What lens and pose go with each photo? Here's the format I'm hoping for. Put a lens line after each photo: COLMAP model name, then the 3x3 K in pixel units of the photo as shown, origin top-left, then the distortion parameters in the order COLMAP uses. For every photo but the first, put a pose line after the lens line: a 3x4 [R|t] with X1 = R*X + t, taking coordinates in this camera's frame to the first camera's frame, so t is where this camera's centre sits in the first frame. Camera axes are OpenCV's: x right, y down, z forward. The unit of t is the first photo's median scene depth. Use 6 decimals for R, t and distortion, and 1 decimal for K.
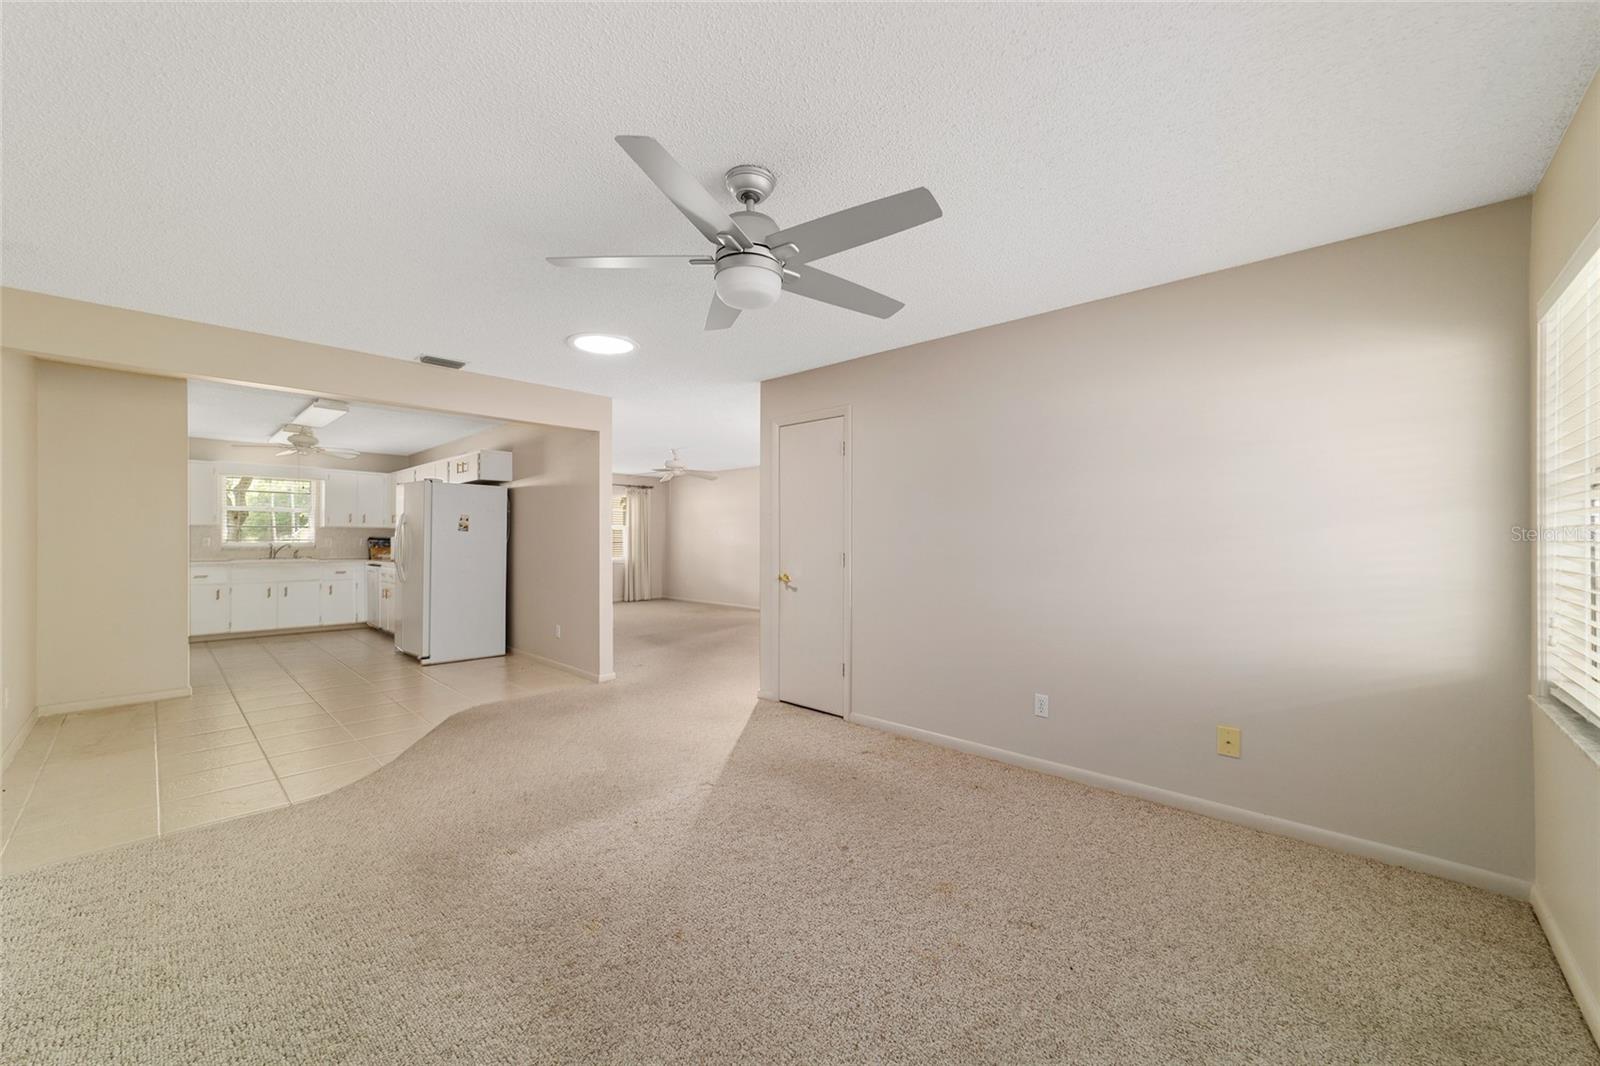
lens RADIAL K [[613.9, 0, 796.6], [0, 613.9, 533.6], [0, 0, 1]] dist [-0.015174, 0.008190]
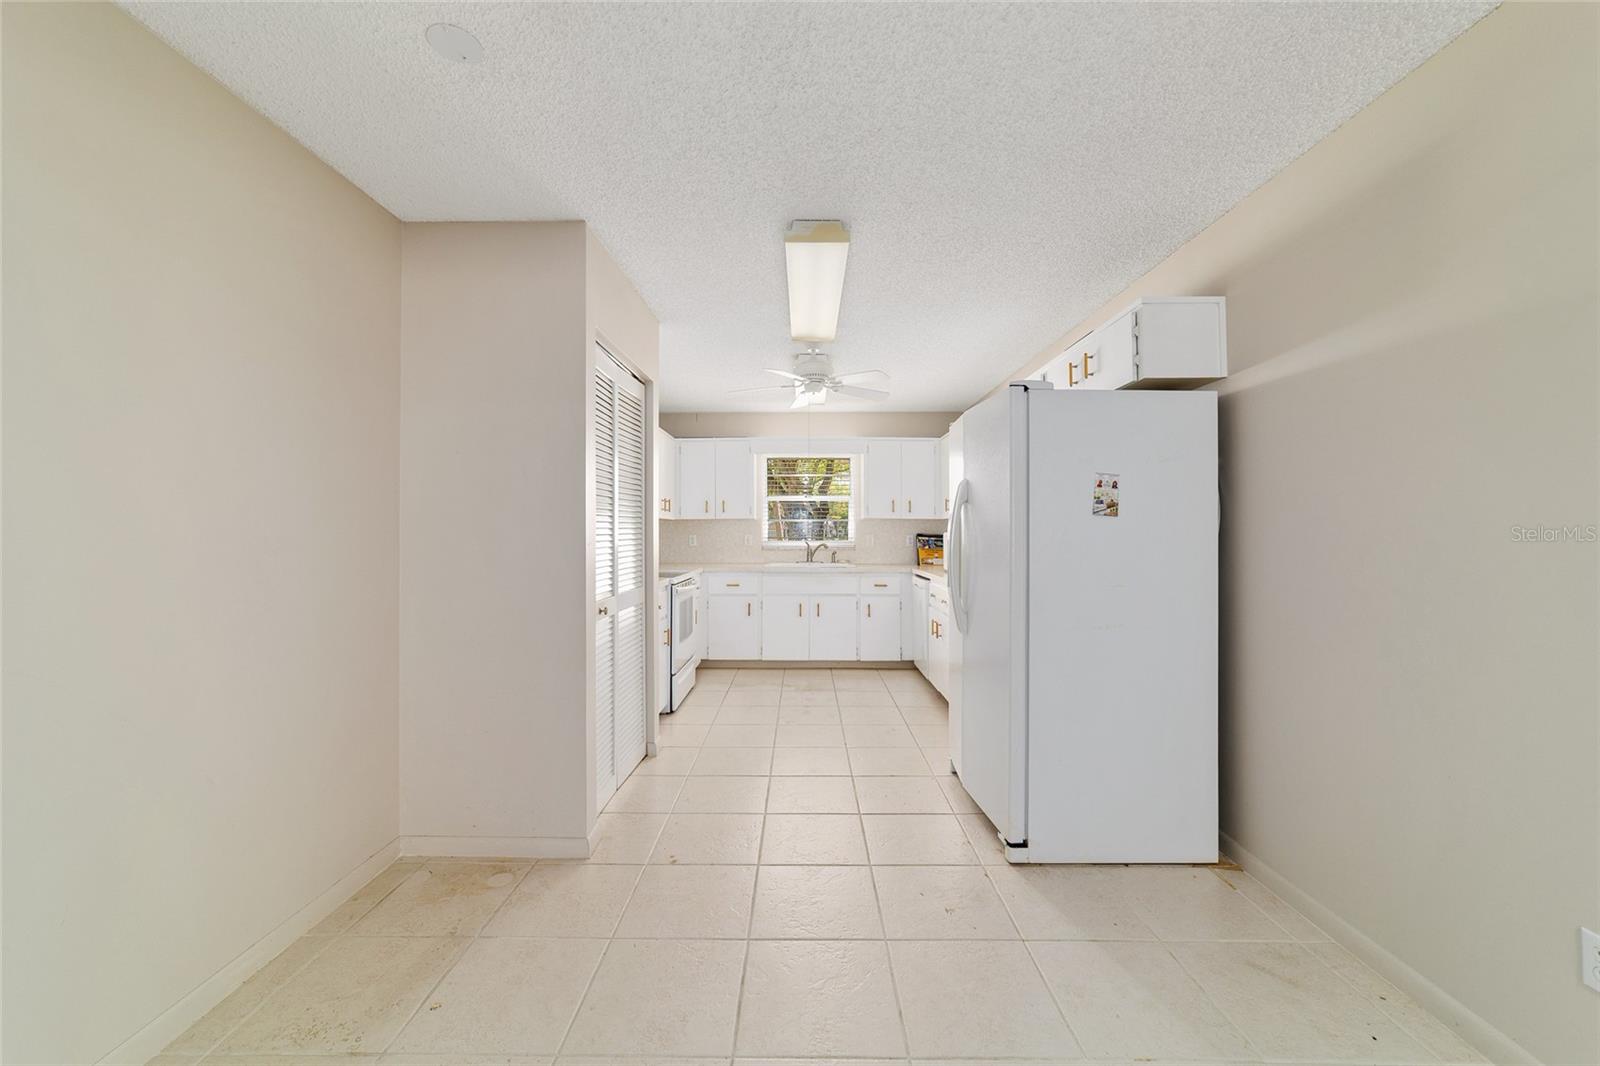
lens RADIAL K [[613.9, 0, 796.6], [0, 613.9, 533.6], [0, 0, 1]] dist [-0.015174, 0.008190]
pose [[0.677298, -0.003151, -0.735702, -0.309714], [0.008407, 0.999959, 0.003457, 0.002931], [0.735661, -0.008526, 0.677296, 0.472344]]
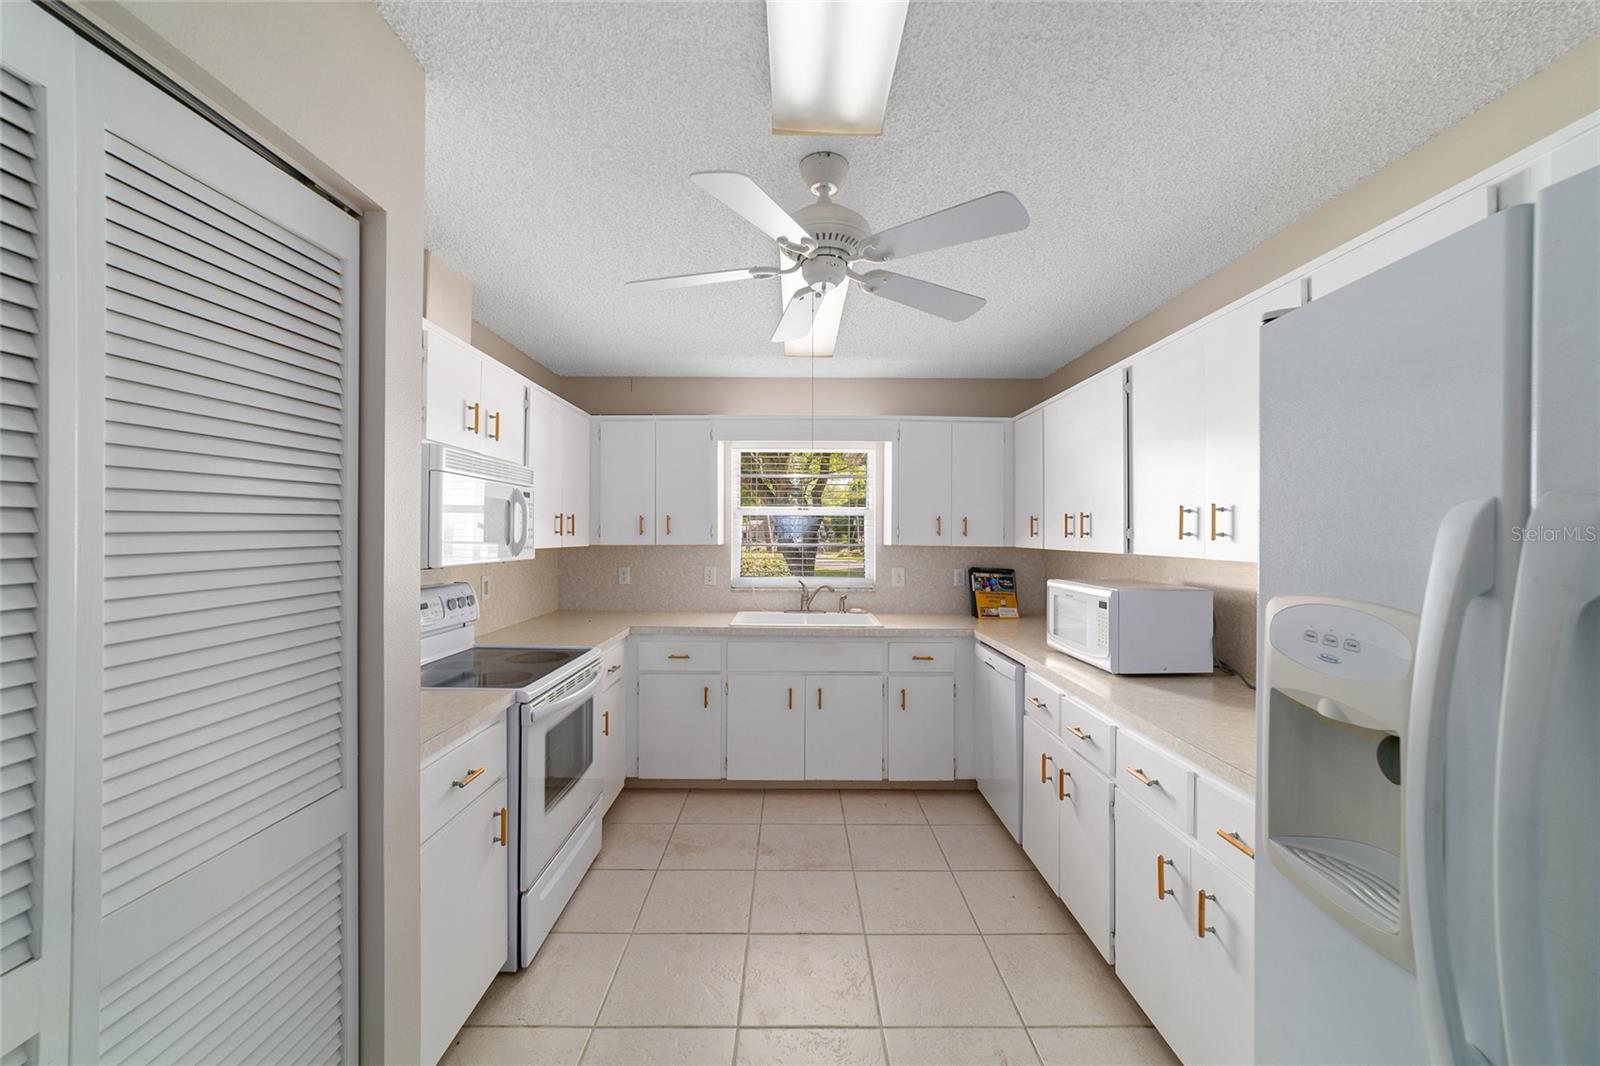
lens RADIAL K [[613.9, 0, 796.6], [0, 613.9, 533.6], [0, 0, 1]] dist [-0.015174, 0.008190]
pose [[0.689953, 0.000595, -0.723854, -0.511607], [0.002598, 0.999991, 0.003297, -0.022449], [0.723850, -0.004155, 0.689945, 0.659296]]
